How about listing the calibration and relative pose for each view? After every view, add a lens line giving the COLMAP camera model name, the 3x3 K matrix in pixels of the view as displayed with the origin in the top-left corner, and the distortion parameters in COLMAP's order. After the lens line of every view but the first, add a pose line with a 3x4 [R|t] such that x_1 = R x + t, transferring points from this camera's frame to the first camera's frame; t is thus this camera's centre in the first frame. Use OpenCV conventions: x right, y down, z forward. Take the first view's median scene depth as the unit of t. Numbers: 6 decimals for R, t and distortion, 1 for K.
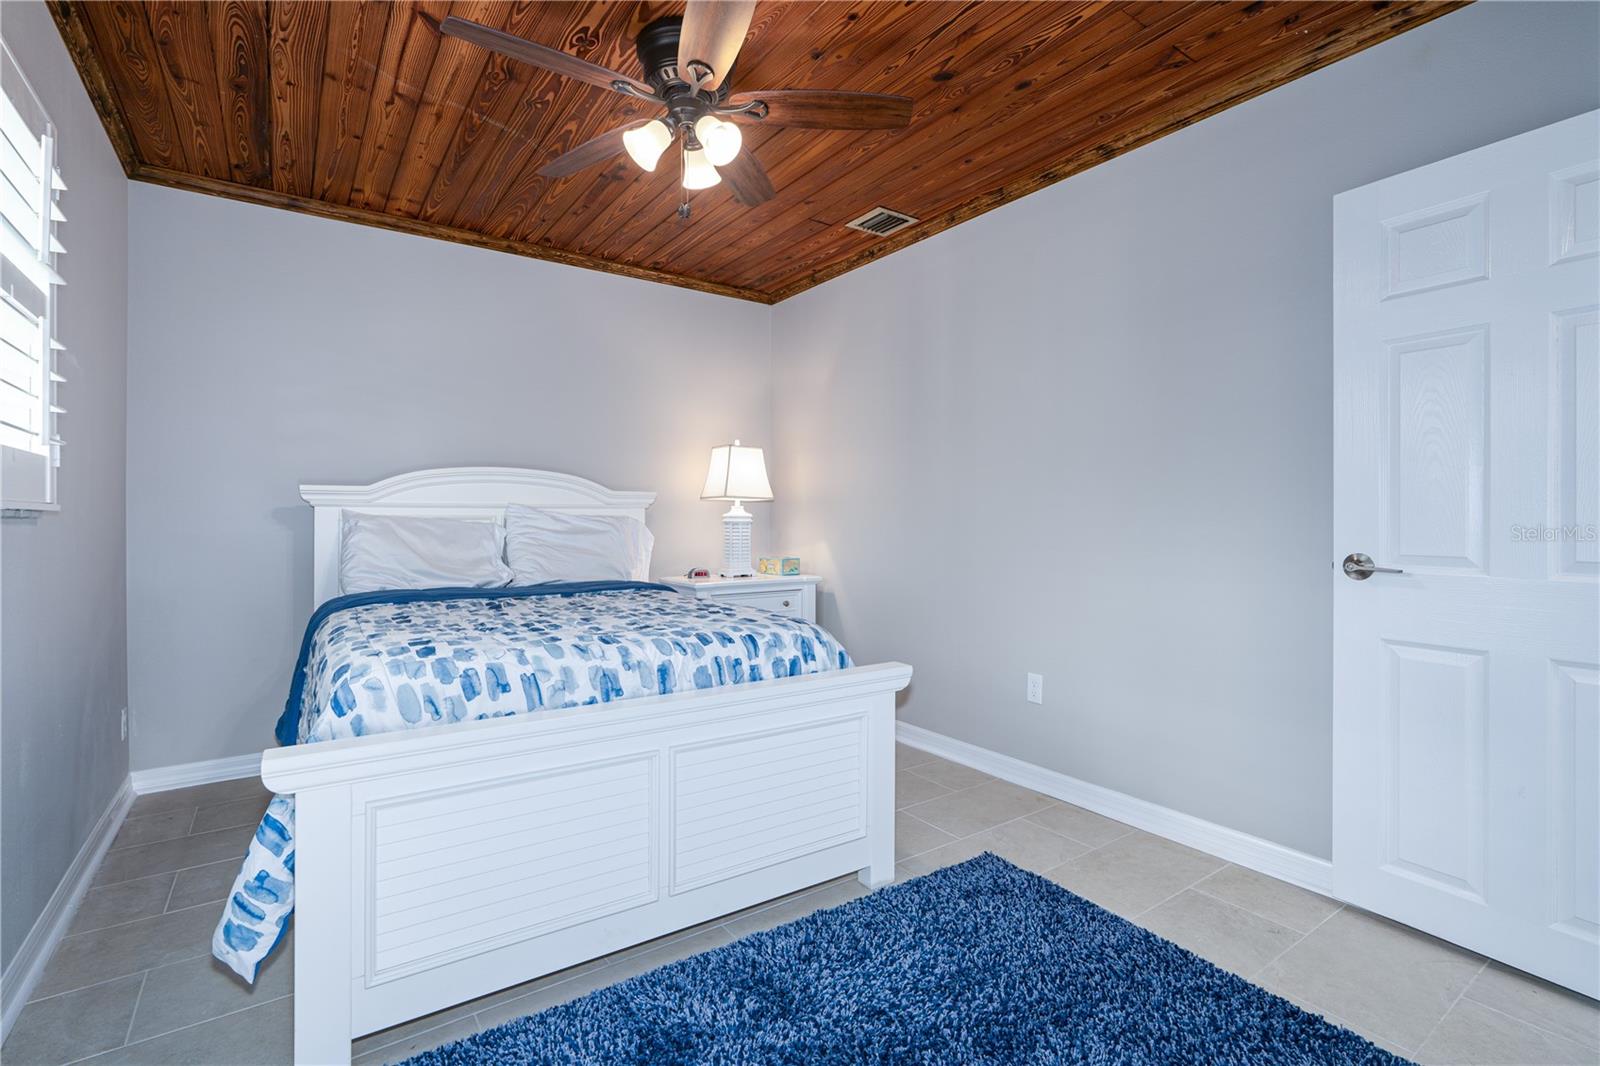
lens RADIAL K [[741.4, 0, 798.4], [0, 741.4, 520.7], [0, 0, 1]] dist [-0.000655, -0.000023]
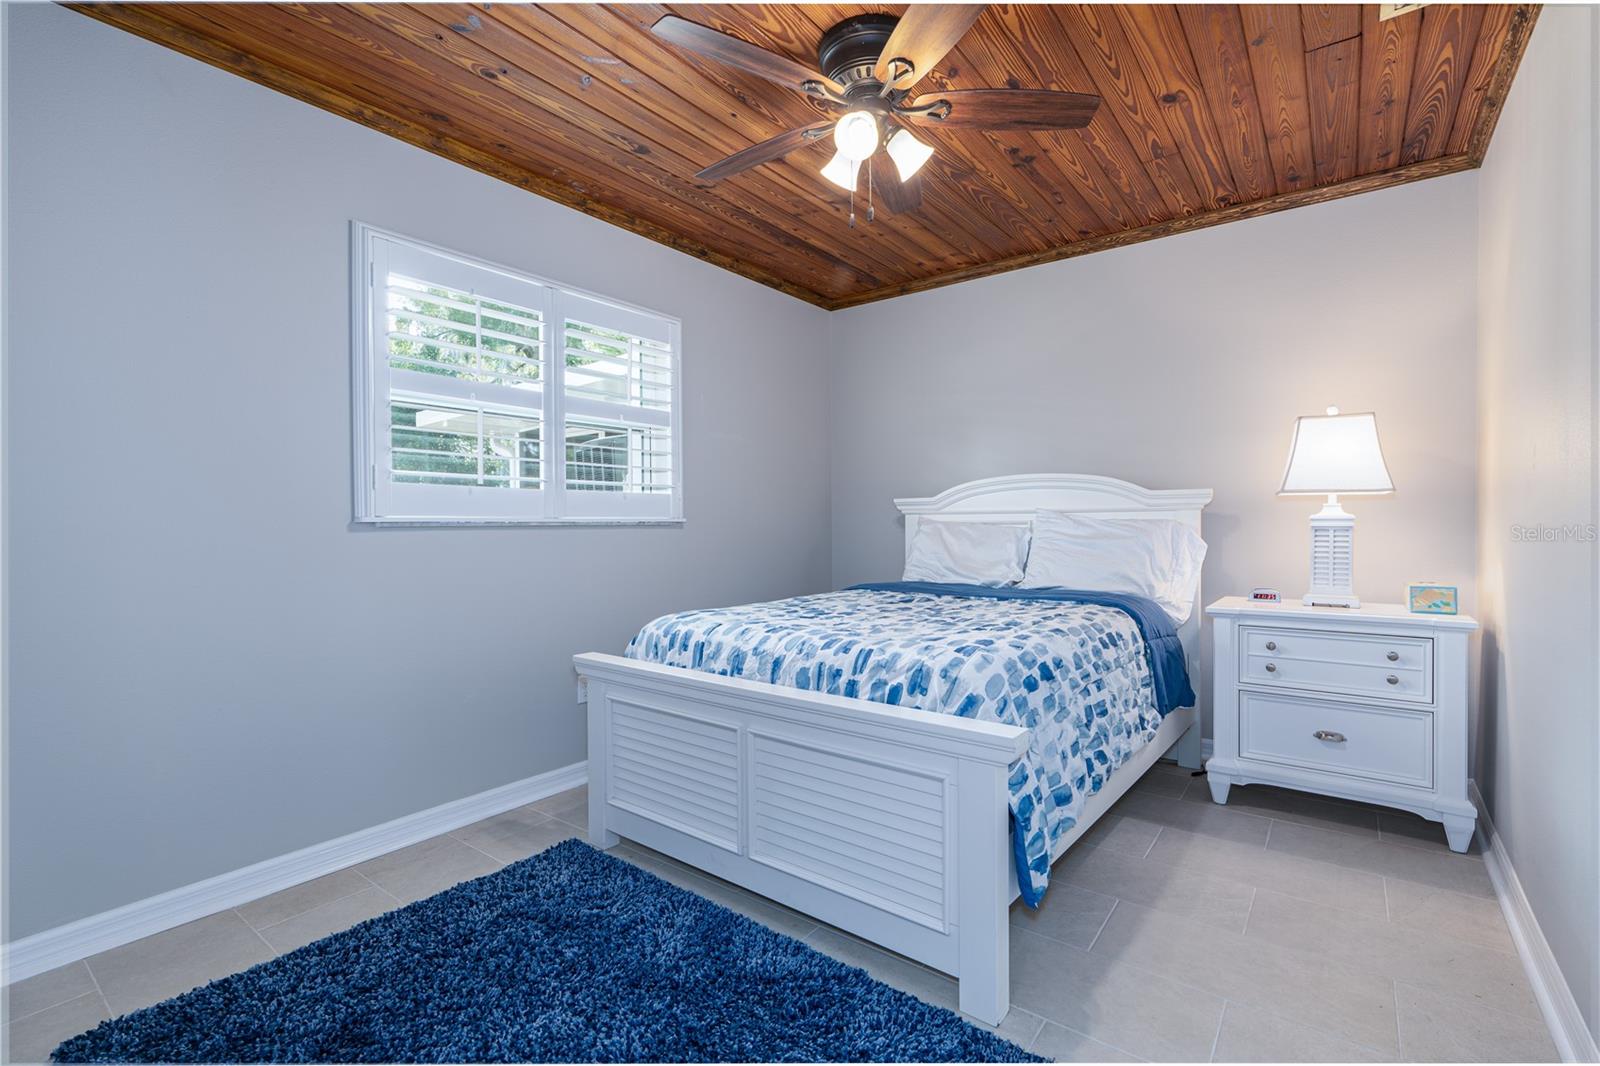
lens RADIAL K [[718.9, 0, 800.0], [0, 718.9, 533.0], [0, 0, 1]] dist [-0.001498, -0.000158]
pose [[0.308444, 0.010885, -0.951180, 0.484662], [0.004025, 0.999911, 0.012748, -0.003437], [0.951234, -0.007761, 0.308373, 0.399867]]
